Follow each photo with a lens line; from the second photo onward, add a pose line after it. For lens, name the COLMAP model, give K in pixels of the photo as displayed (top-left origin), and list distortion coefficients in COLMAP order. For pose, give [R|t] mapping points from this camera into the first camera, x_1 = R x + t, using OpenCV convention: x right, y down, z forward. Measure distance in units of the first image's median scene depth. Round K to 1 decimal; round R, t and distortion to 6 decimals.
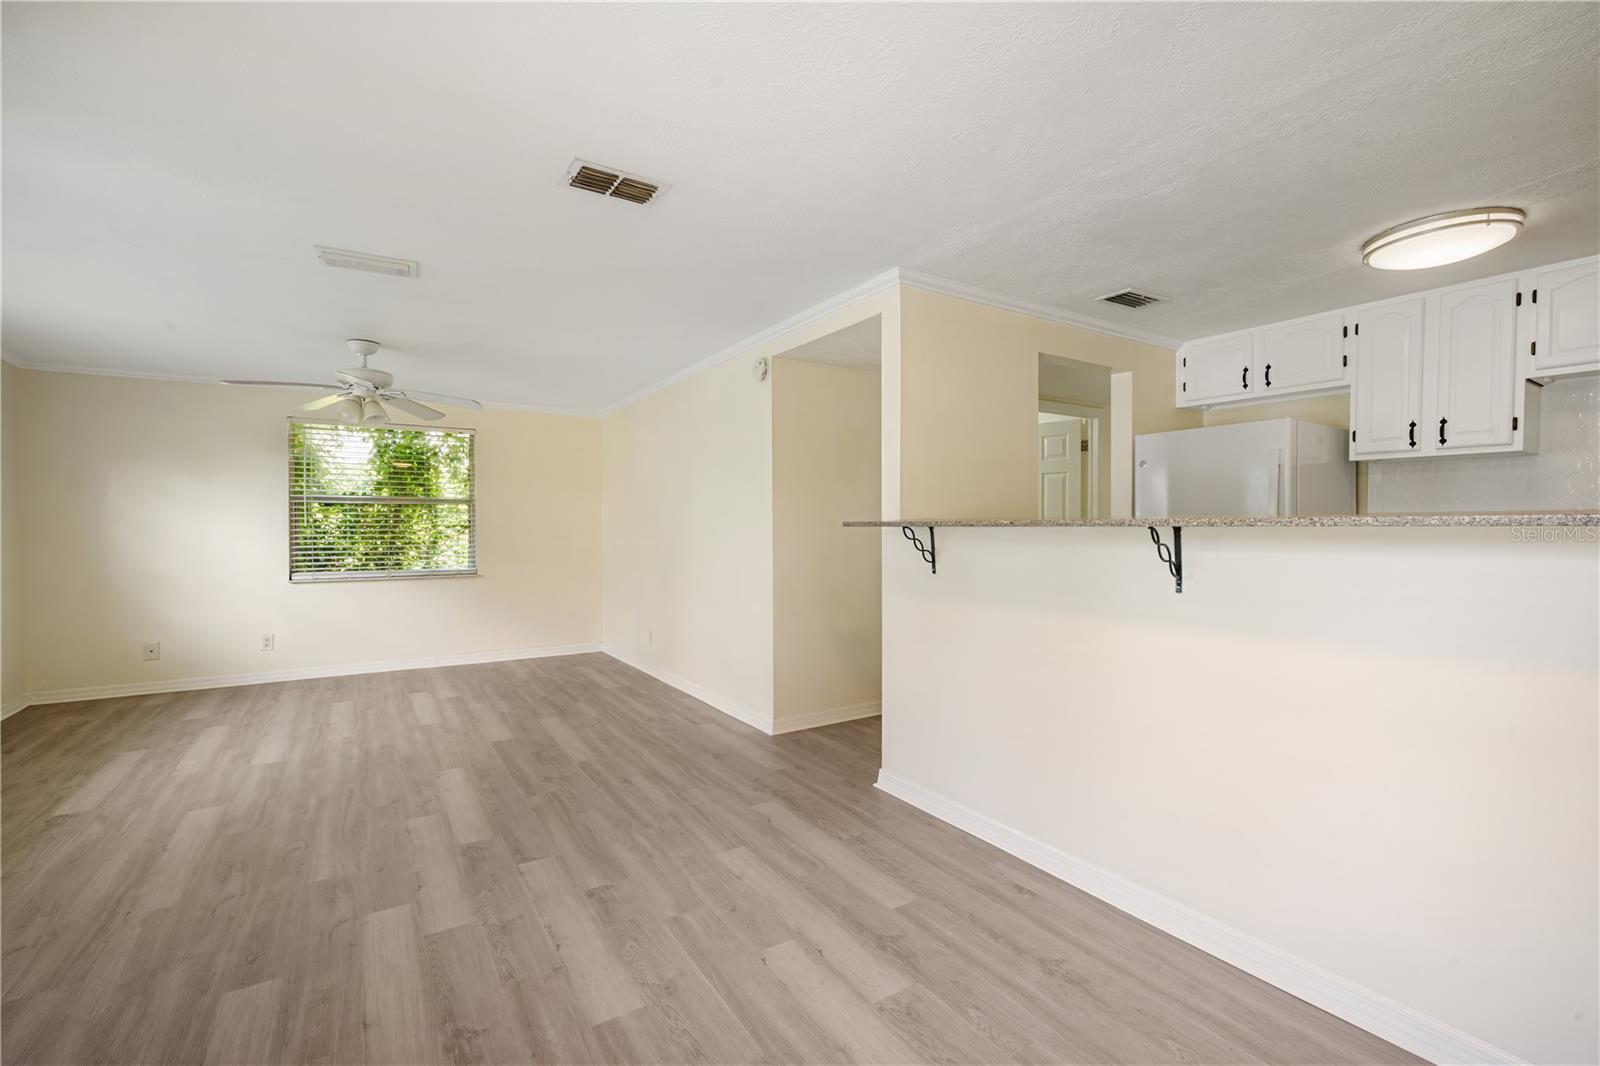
lens RADIAL K [[696.3, 0, 801.8], [0, 696.3, 525.2], [0, 0, 1]] dist [-0.009684, 0.003079]
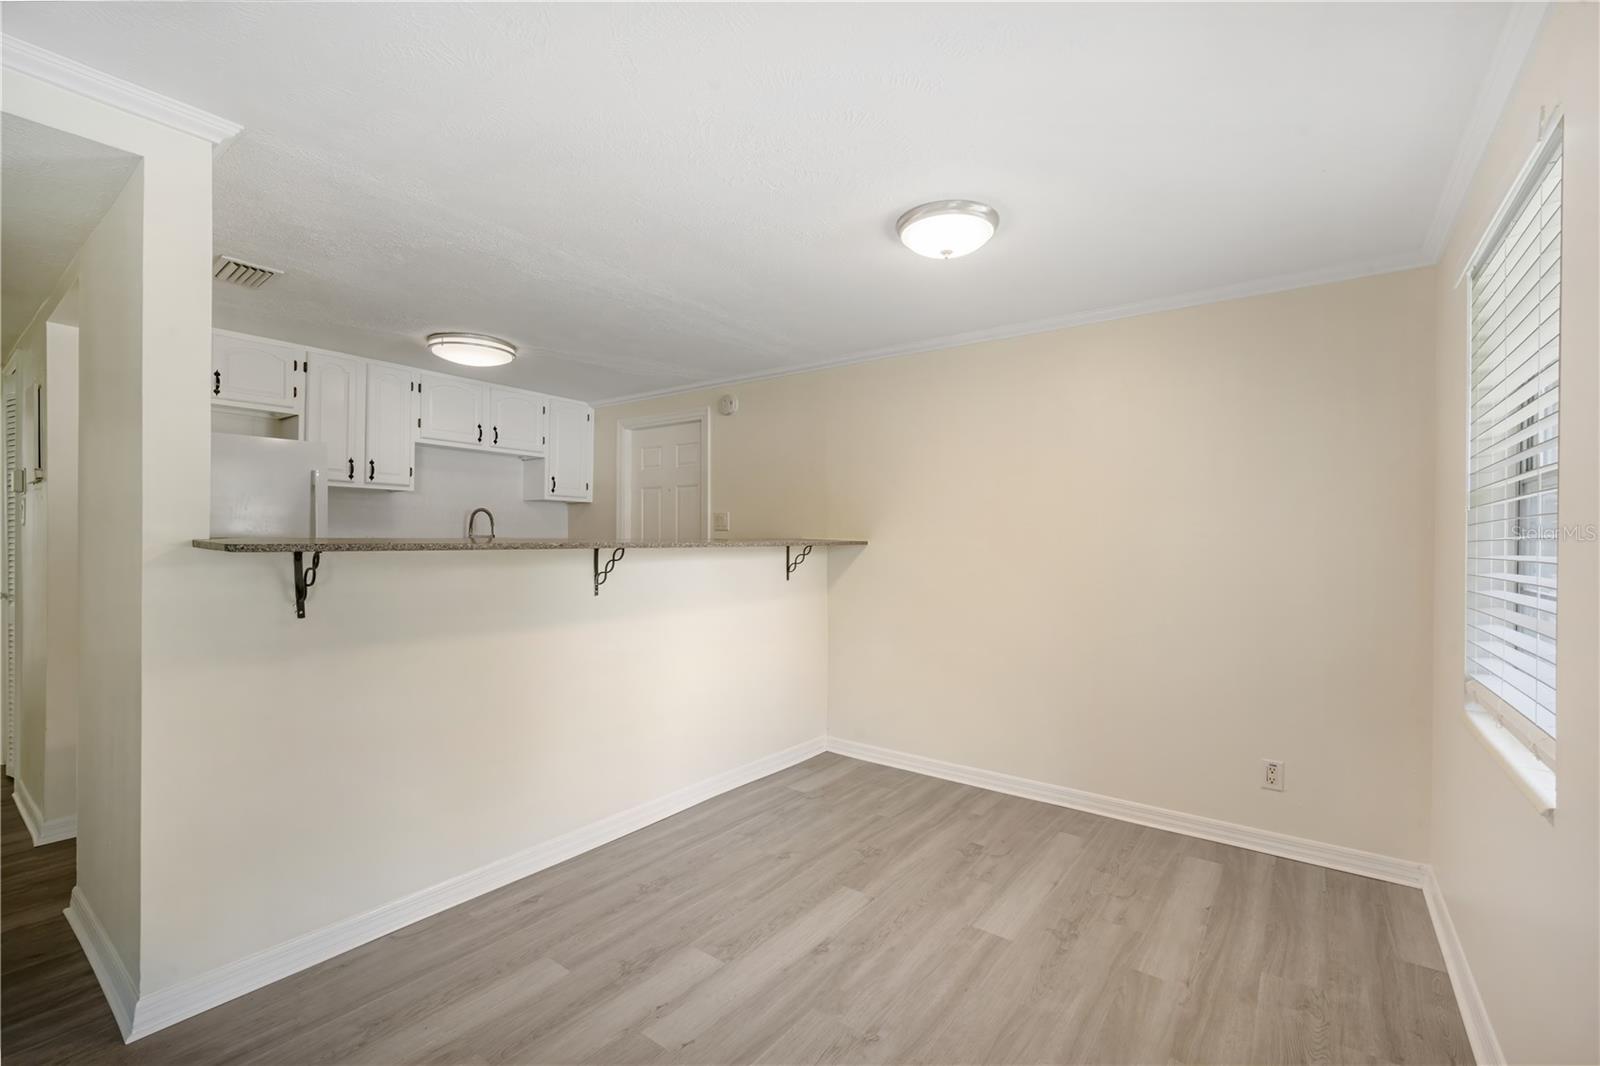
lens RADIAL K [[696.3, 0, 785.7], [0, 696.3, 537.4], [0, 0, 1]] dist [-0.009684, 0.003079]
pose [[-0.327351, -0.000705, 0.944903, -0.506931], [0.001604, 0.999998, 0.001301, -0.009600], [-0.944902, 0.001942, -0.327349, 0.637163]]
